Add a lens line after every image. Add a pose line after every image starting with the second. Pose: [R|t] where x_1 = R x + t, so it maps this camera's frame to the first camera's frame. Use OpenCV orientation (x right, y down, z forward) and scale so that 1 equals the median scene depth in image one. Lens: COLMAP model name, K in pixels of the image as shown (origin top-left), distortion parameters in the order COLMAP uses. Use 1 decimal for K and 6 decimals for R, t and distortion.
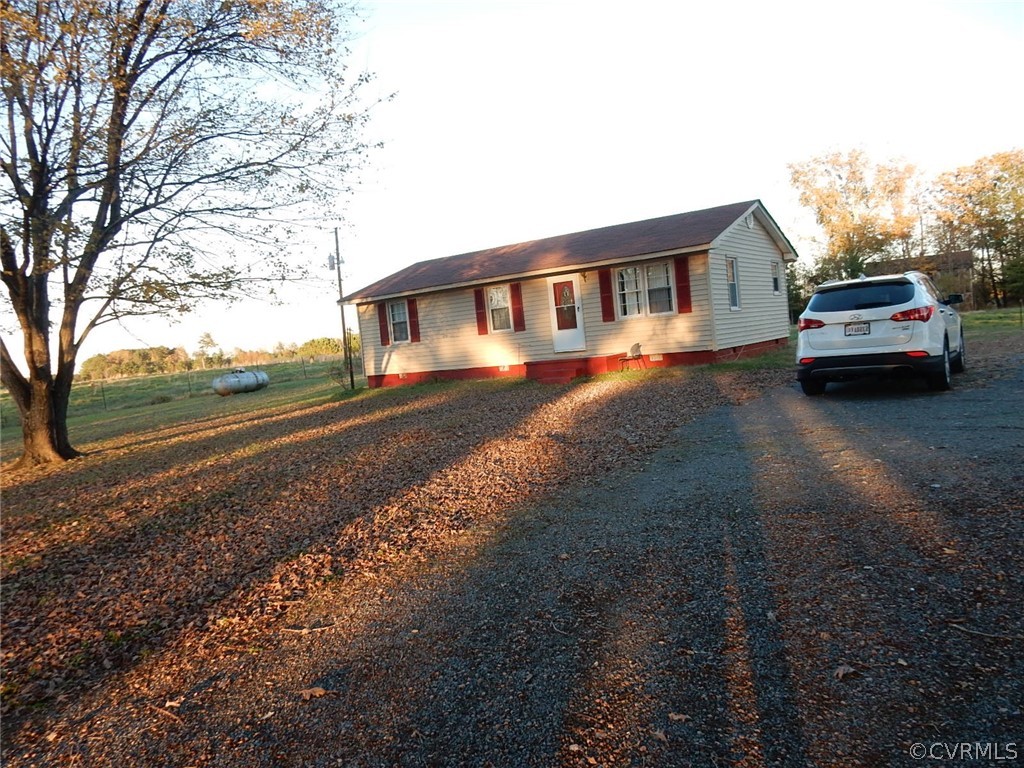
lens RADIAL K [[765.2, 0, 512.0], [0, 765.2, 384.0], [0, 0, 1]] dist [-0.006124, 0.001969]
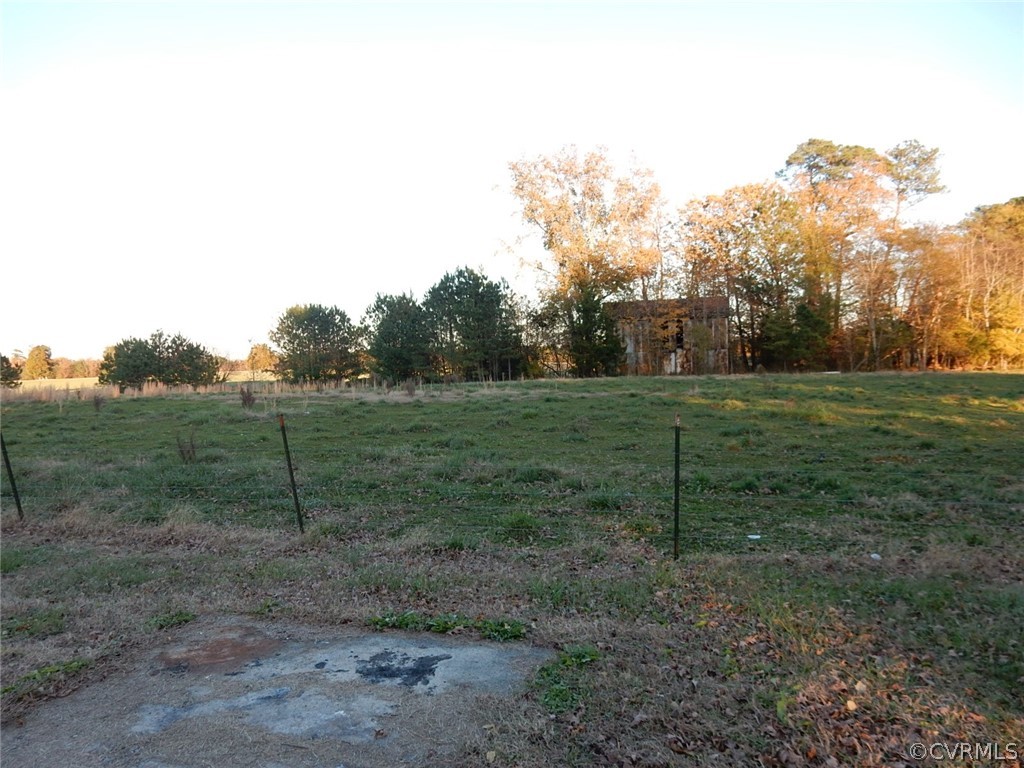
lens RADIAL K [[753.4, 0, 512.0], [0, 753.4, 384.0], [0, 0, 1]] dist [0.000288, -0.001732]
pose [[0.941826, 0.047467, 0.332731, 0.127345], [-0.030982, 0.998023, -0.054680, -0.032473], [-0.334669, 0.041190, 0.941435, 0.315308]]
